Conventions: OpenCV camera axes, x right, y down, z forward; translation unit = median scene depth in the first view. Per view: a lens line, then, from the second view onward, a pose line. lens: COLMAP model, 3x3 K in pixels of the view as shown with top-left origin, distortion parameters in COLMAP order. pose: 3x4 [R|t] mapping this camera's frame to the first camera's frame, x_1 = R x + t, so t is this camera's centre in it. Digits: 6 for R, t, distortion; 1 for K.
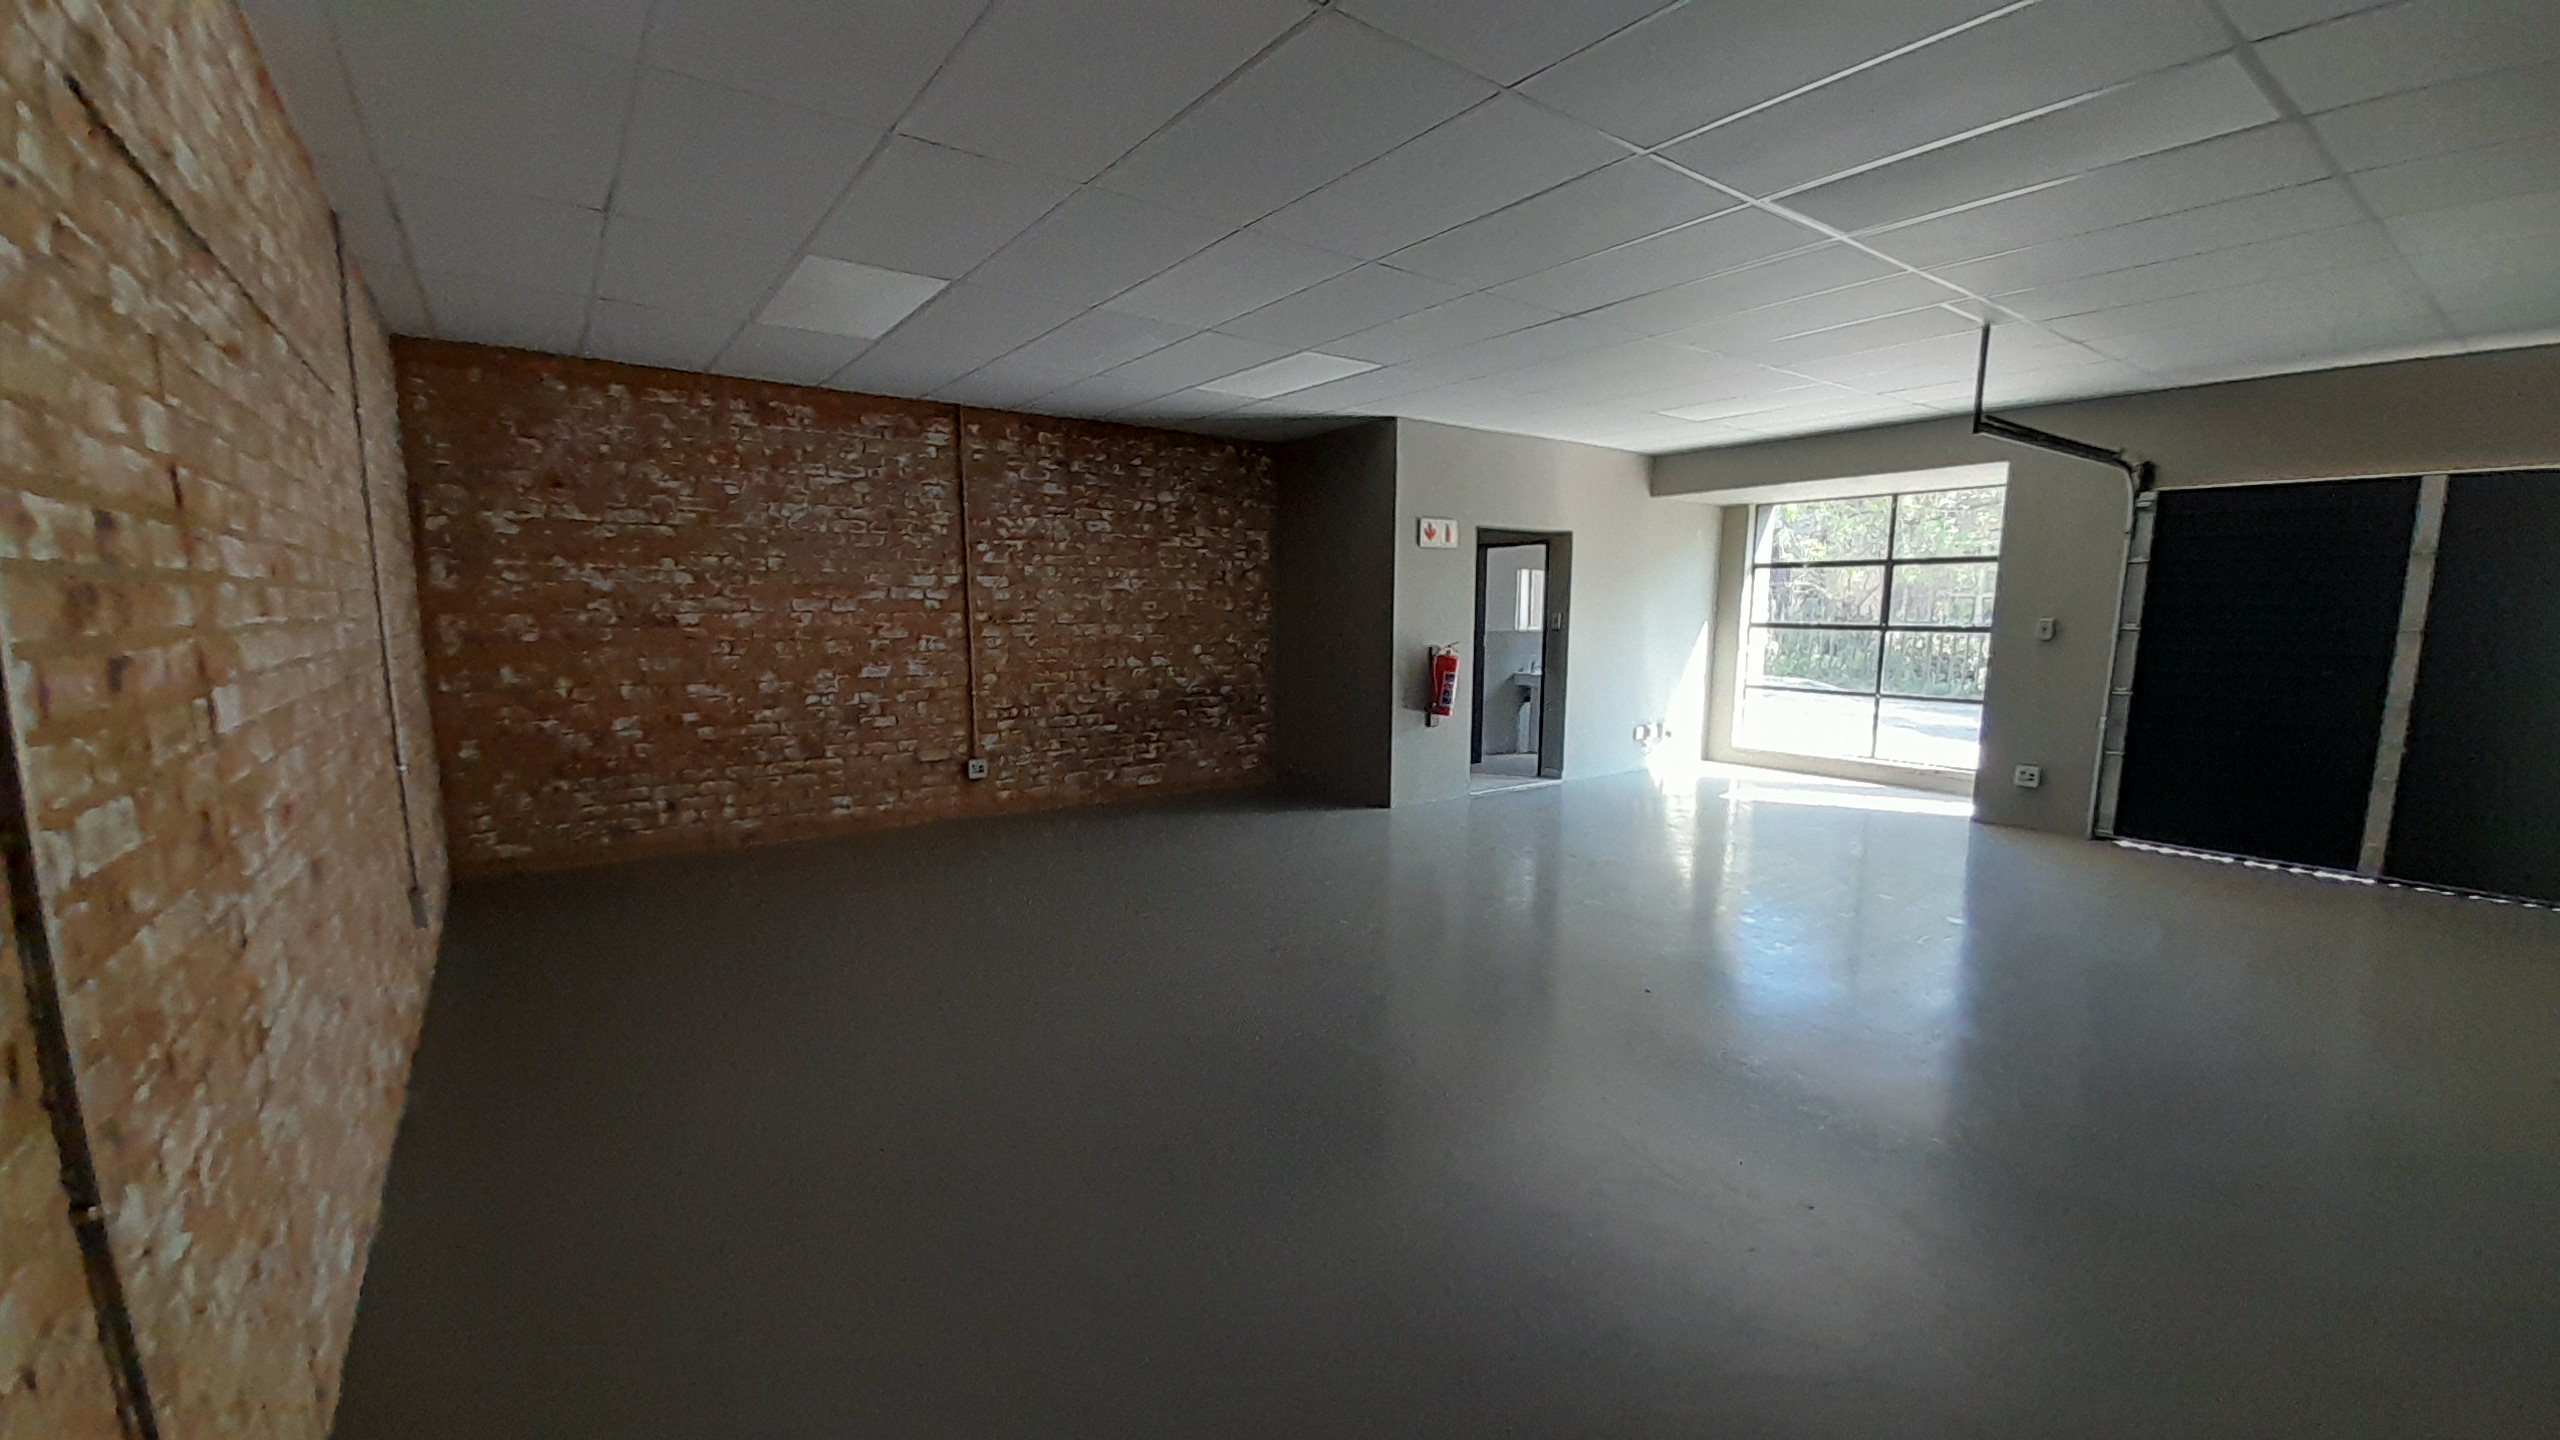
lens RADIAL K [[1009.6, 0, 1281.7], [0, 1009.6, 753.4], [0, 0, 1]] dist [0.023498, -0.017058]
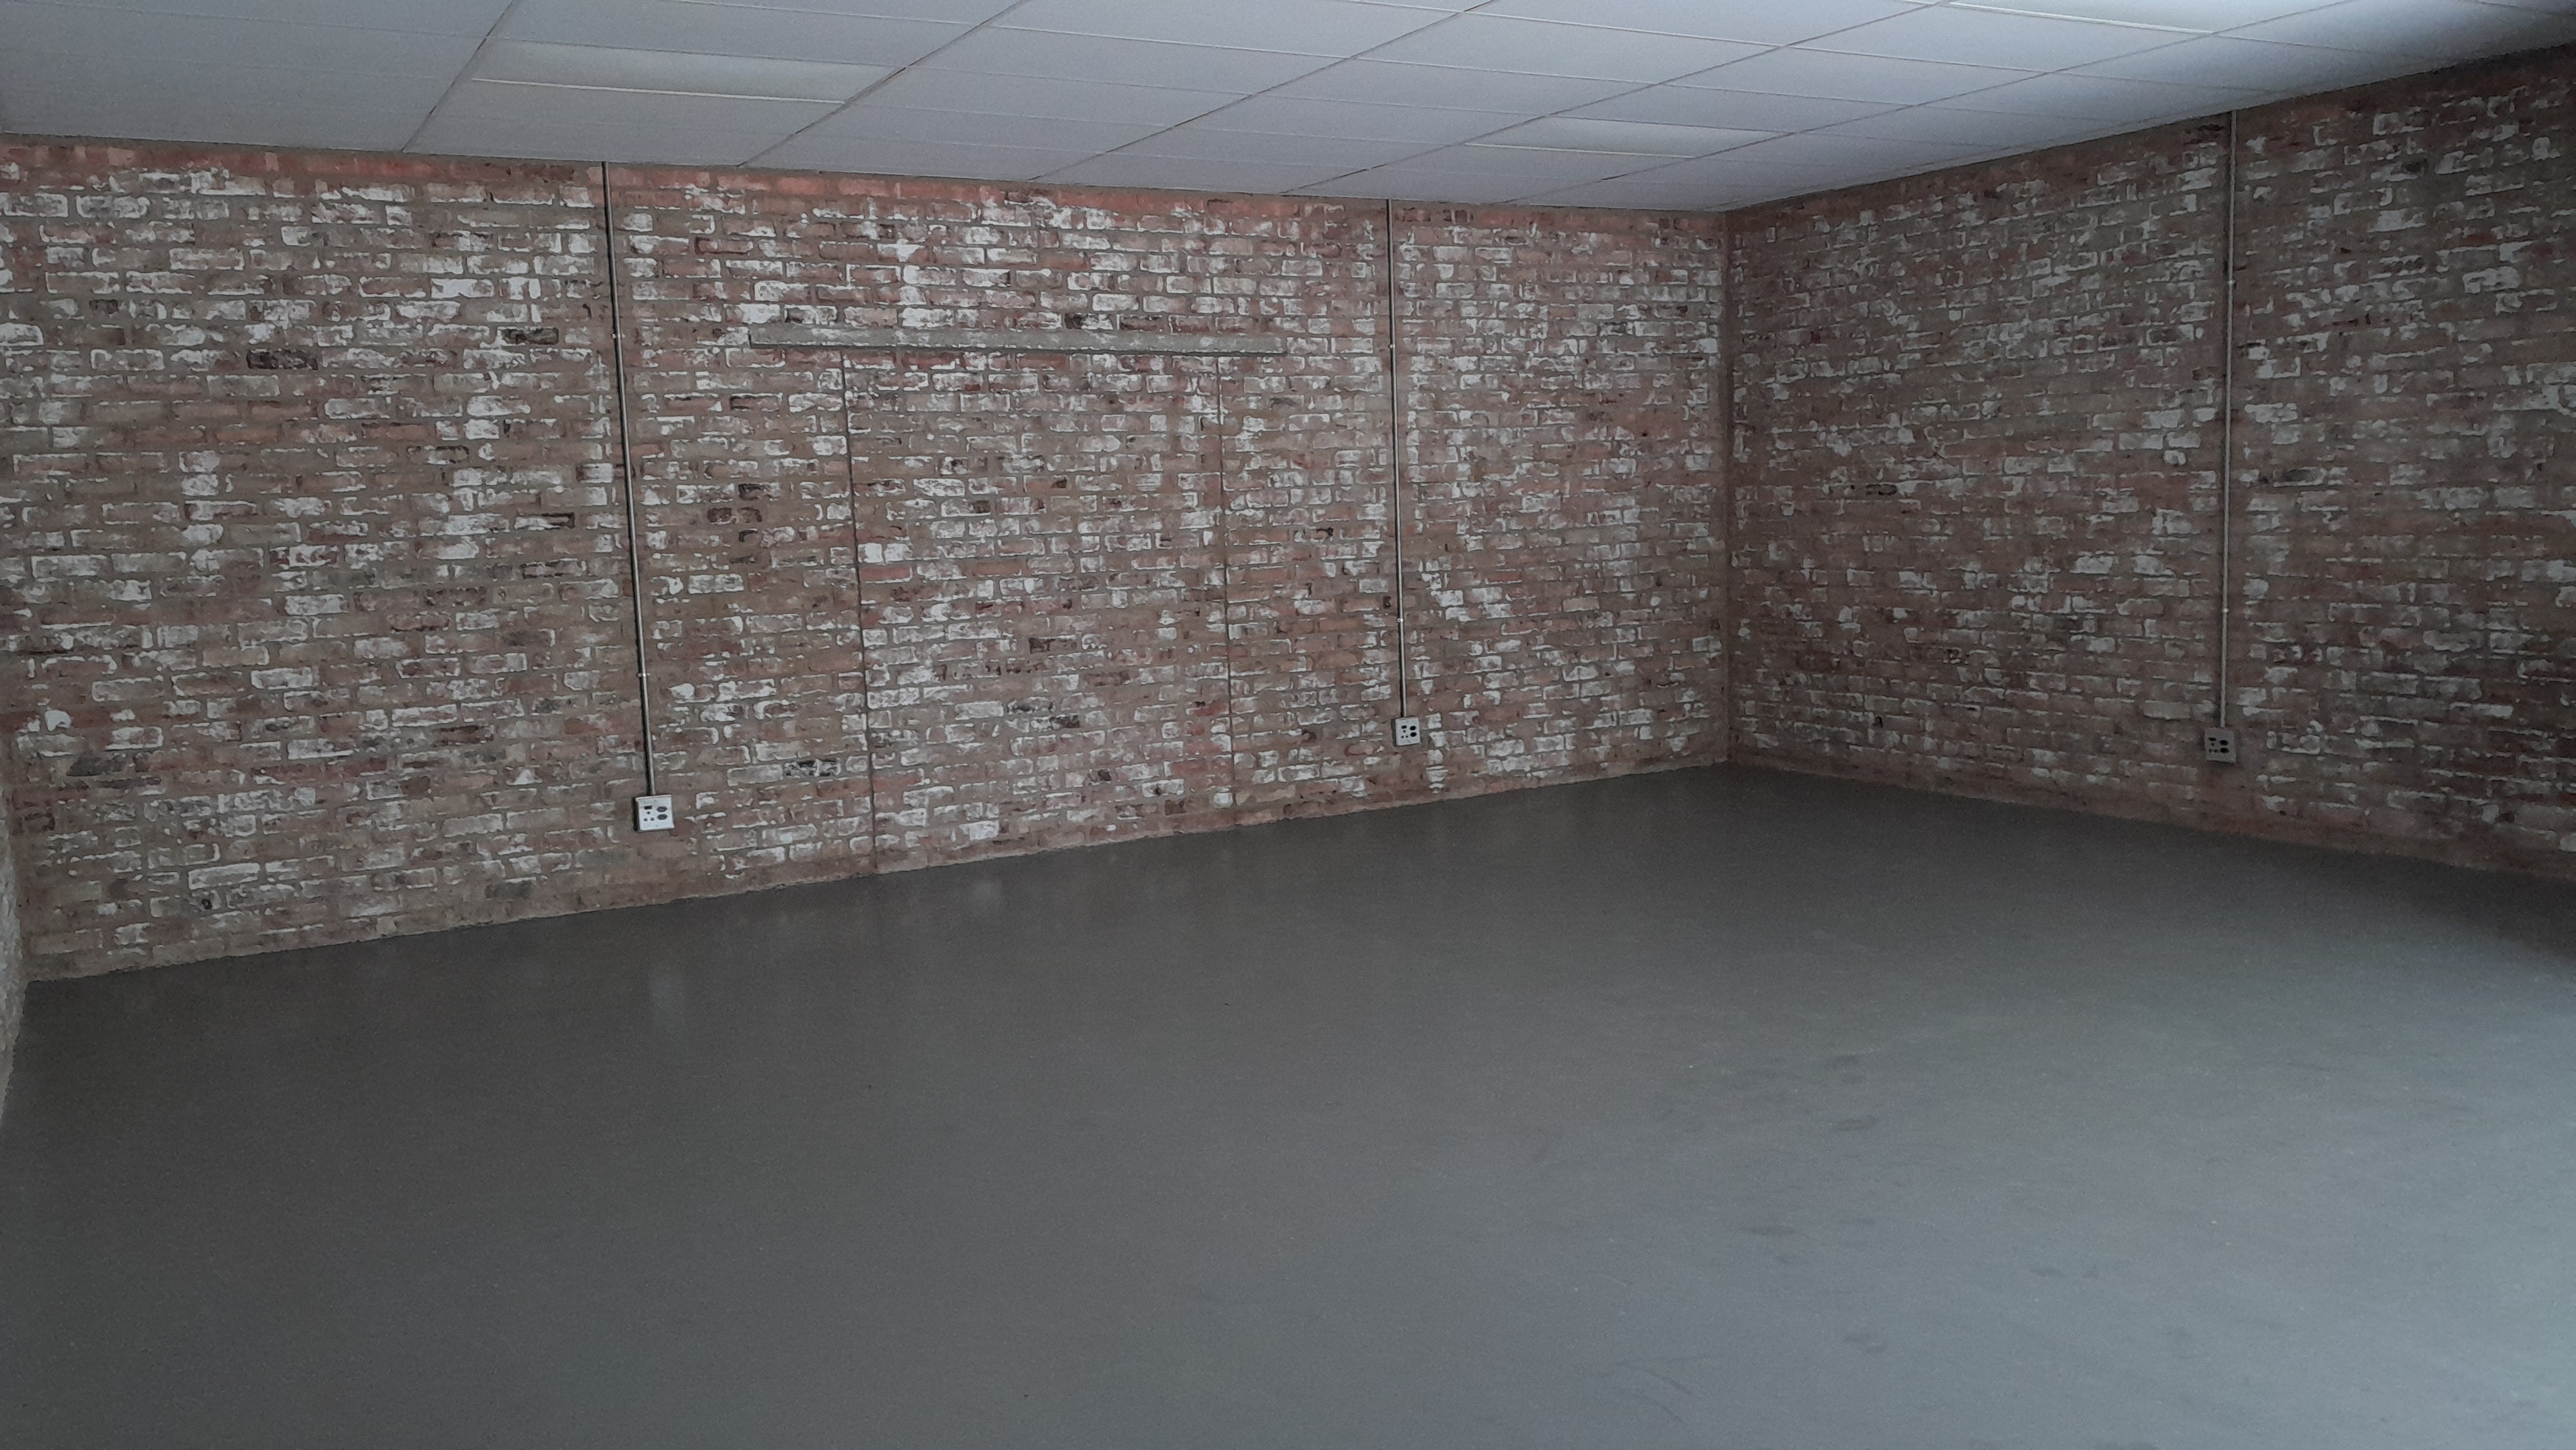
lens RADIAL K [[2019.5, 0, 1307.3], [0, 2019.5, 721.7], [0, 0, 1]] dist [0.141509, -0.214513]
pose [[-0.101033, 0.114088, -0.988320, 0.929804], [-0.109973, 0.986035, 0.125067, -0.089515], [0.988786, 0.121324, -0.087076, 0.620212]]
